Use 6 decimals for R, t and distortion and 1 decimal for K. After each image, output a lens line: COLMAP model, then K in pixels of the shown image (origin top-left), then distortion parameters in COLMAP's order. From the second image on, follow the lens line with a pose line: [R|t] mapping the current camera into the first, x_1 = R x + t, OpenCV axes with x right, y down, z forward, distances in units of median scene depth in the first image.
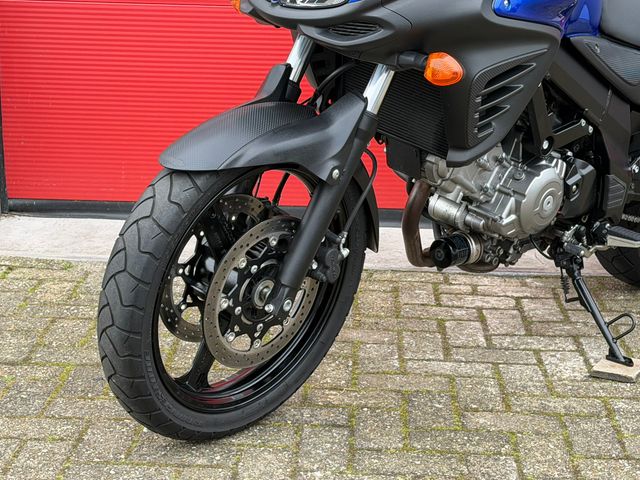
lens RADIAL K [[1382.4, 0, 318.9], [0, 1382.4, 256.7], [0, 0, 1]] dist [0.131332, 0.160817]
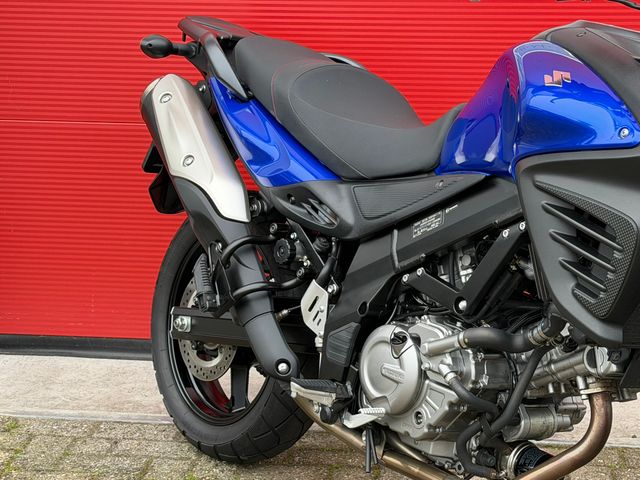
lens RADIAL K [[1382.4, 0, 318.9], [0, 1382.4, 256.7], [0, 0, 1]] dist [0.131332, 0.160817]
pose [[0.997532, 0.005588, -0.069994, 0.097457], [-0.006557, 0.999886, -0.013630, -0.117024], [0.069910, 0.014056, 0.997454, 0.167235]]
